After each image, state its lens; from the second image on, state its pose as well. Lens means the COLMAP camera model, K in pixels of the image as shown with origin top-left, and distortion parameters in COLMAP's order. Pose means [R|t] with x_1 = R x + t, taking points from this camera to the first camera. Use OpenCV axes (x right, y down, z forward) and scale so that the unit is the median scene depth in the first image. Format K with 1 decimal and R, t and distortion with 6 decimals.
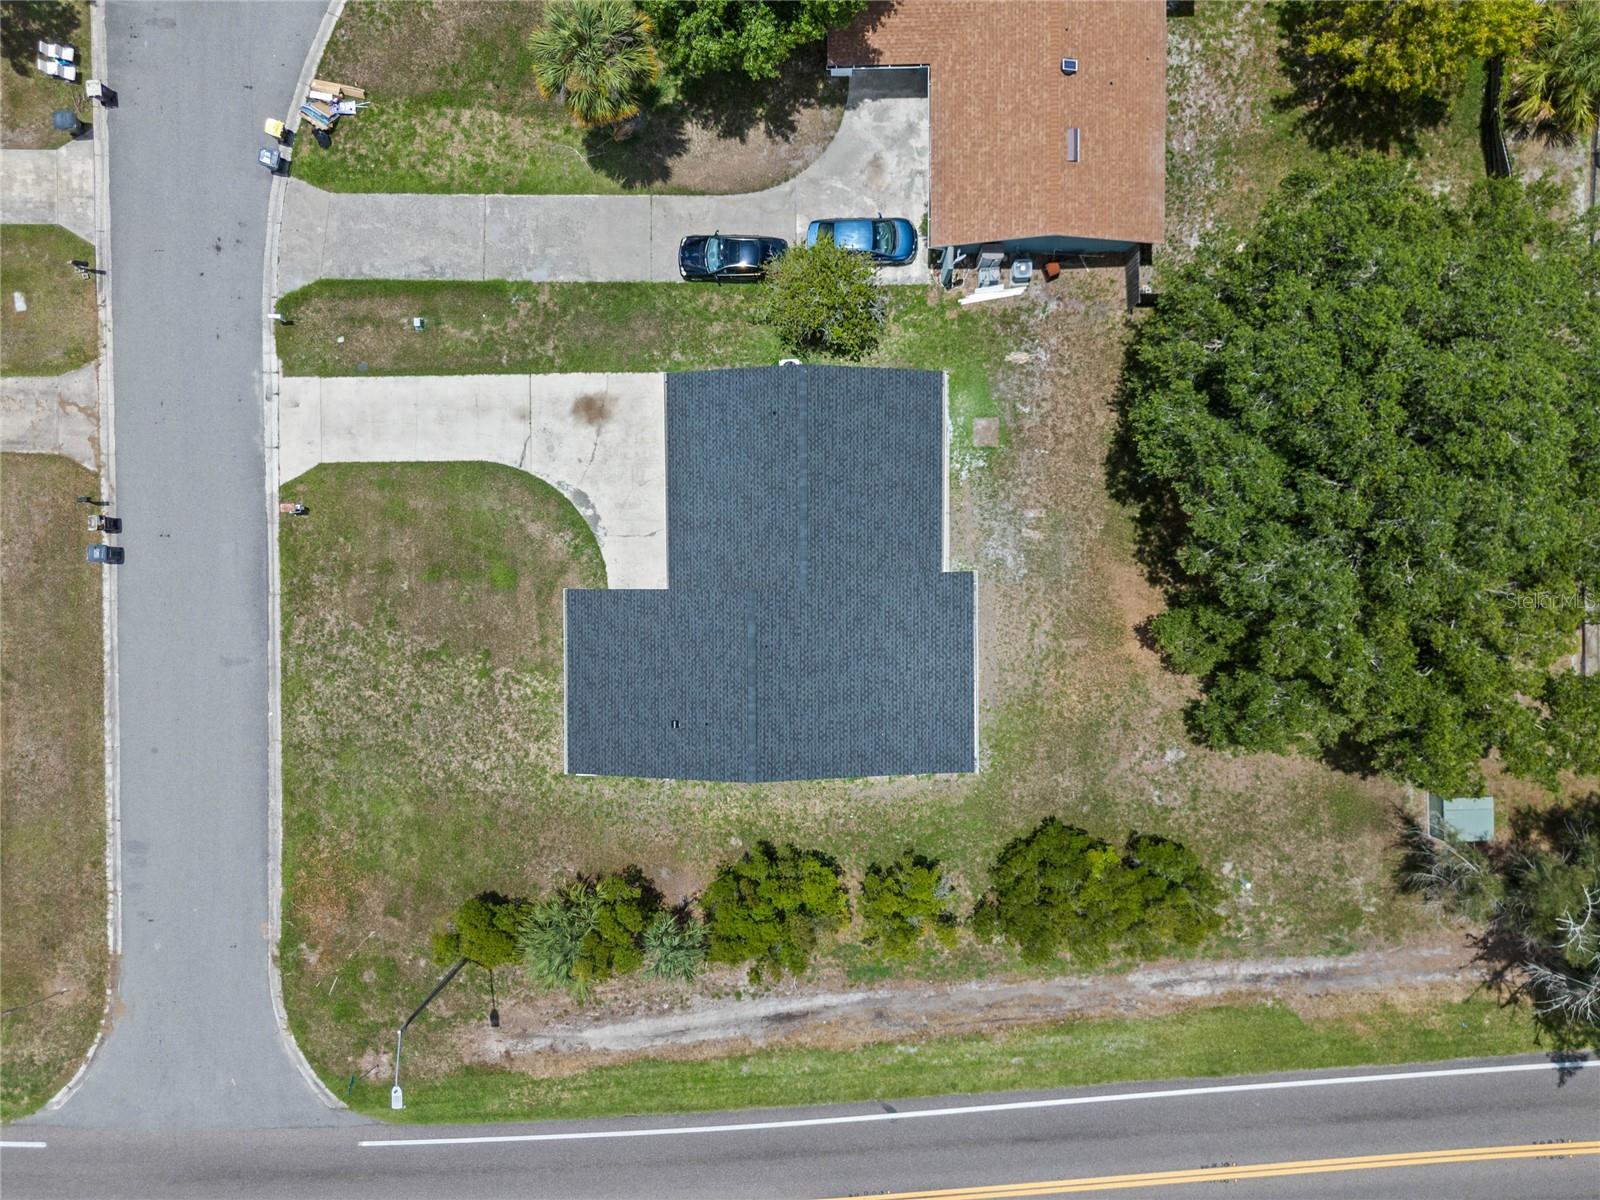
lens RADIAL K [[1185.4, 0, 800.0], [0, 1185.4, 600.0], [0, 0, 1]] dist [0.065491, -0.062890]
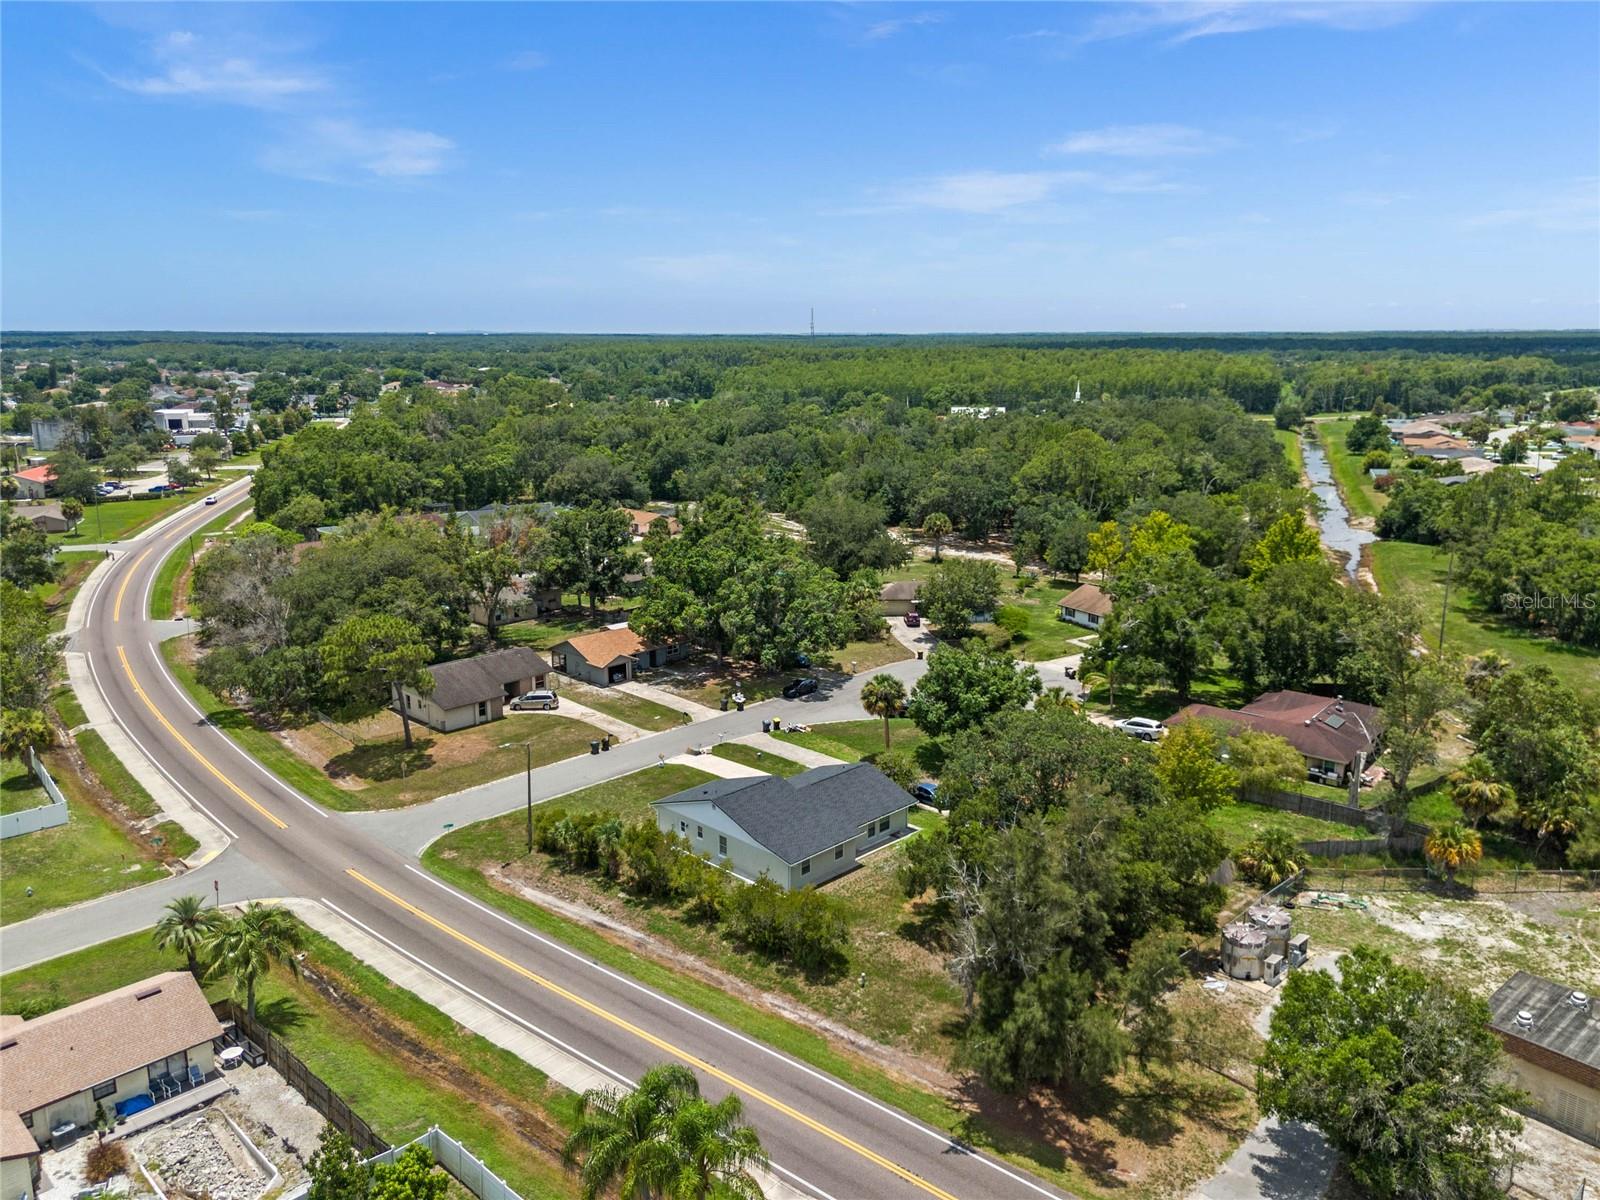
lens RADIAL K [[1185.4, 0, 800.0], [0, 1185.4, 600.0], [0, 0, 1]] dist [0.065491, -0.062890]
pose [[0.707557, 0.180433, -0.683233, 1.222561], [-0.705898, 0.135689, -0.695195, 1.240232], [-0.032729, 0.974183, 0.223375, 0.191968]]
